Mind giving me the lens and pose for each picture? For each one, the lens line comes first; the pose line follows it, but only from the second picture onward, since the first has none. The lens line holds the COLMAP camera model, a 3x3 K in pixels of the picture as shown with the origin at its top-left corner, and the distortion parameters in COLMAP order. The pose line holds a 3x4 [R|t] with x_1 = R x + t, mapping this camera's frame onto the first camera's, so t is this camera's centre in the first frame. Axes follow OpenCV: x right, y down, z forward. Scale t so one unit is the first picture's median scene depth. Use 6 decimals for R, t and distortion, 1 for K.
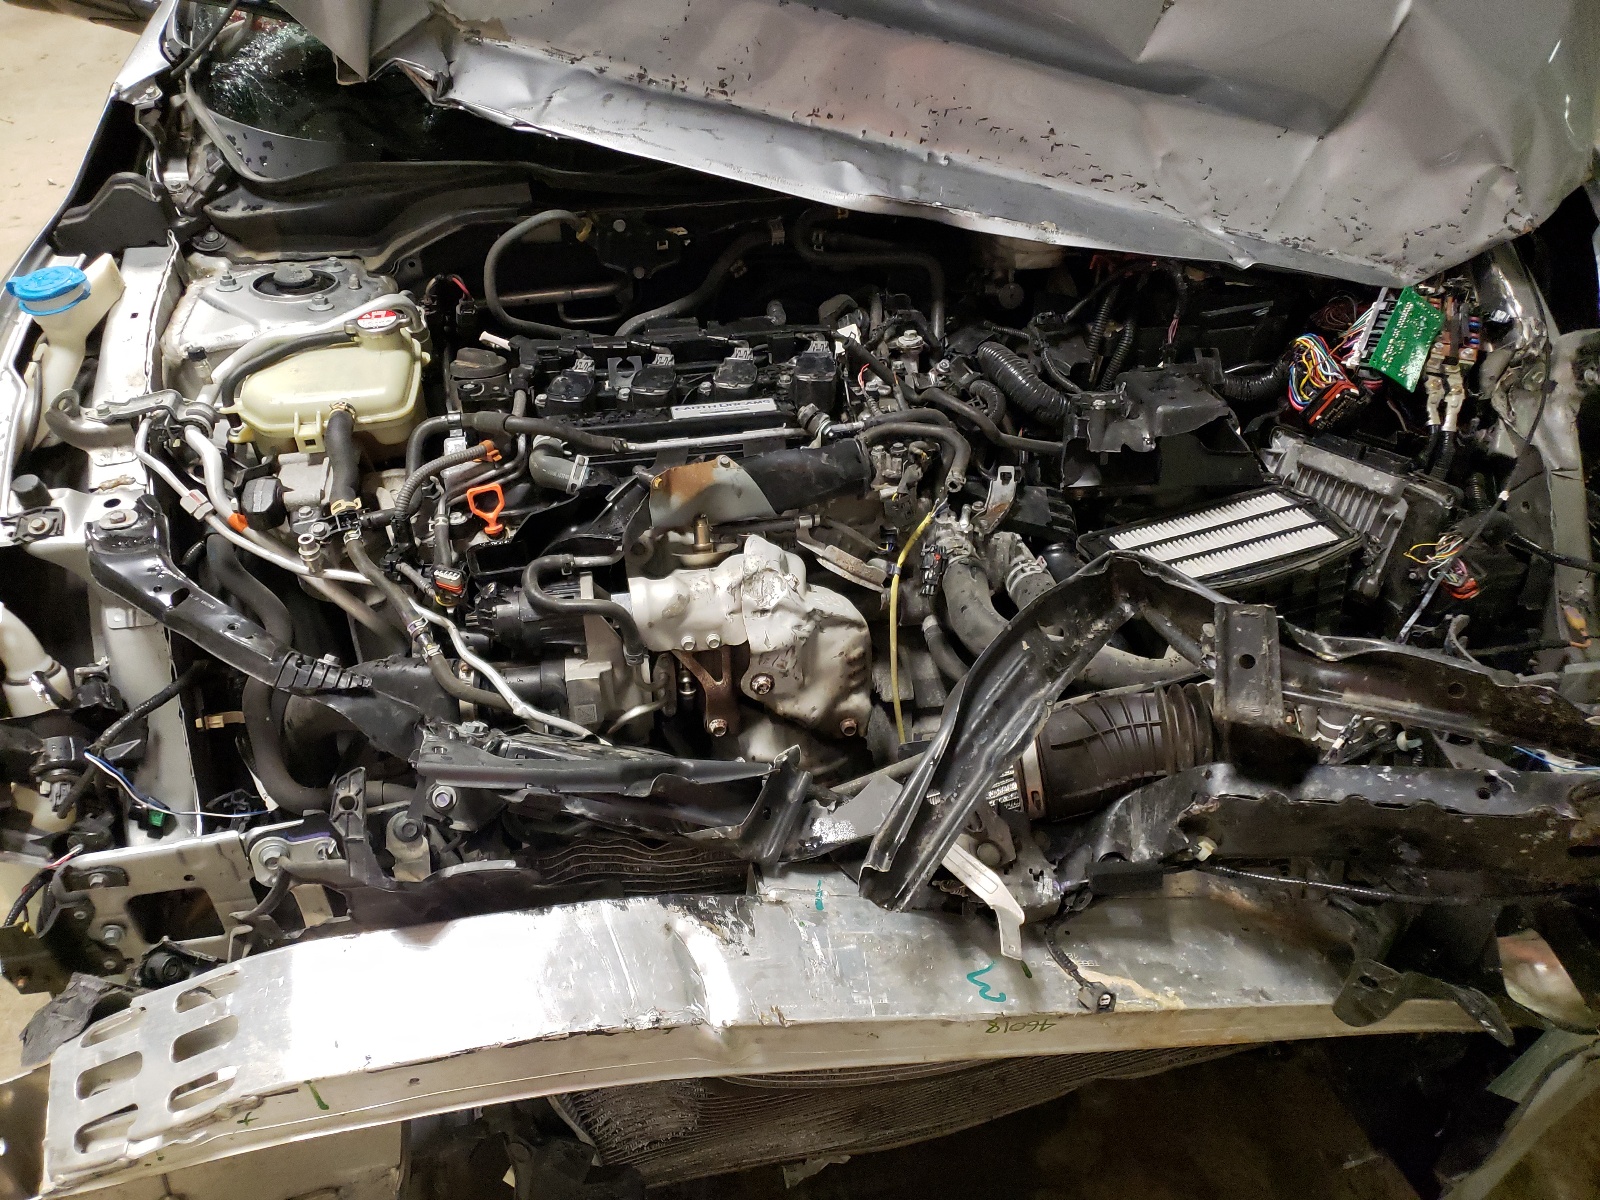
lens RADIAL K [[1223.9, 0, 800.0], [0, 1223.9, 600.0], [0, 0, 1]] dist [0.034852, -0.001654]
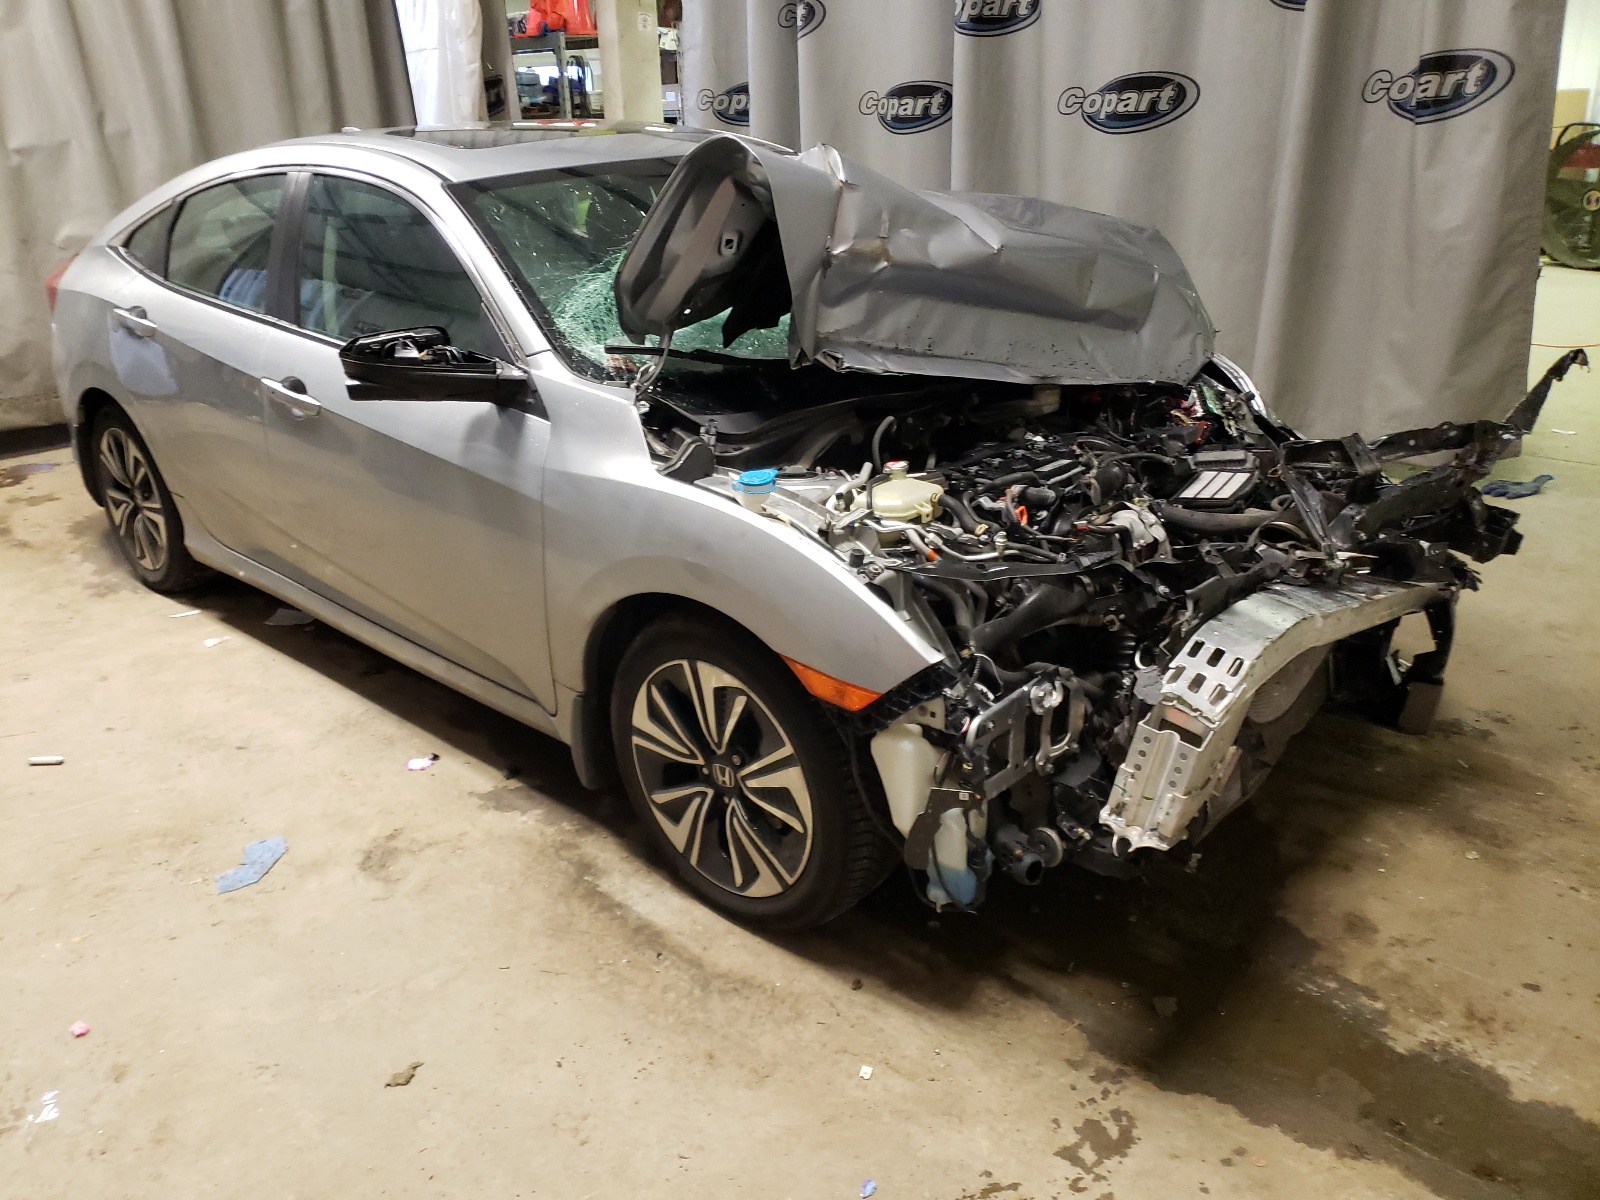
lens RADIAL K [[1223.9, 0, 800.0], [0, 1223.9, 600.0], [0, 0, 1]] dist [0.034852, -0.001654]
pose [[0.777268, -0.229183, 0.585943, -1.552037], [0.408278, 0.892314, -0.192576, 0.249897], [-0.478710, 0.388911, 0.787137, -0.293908]]
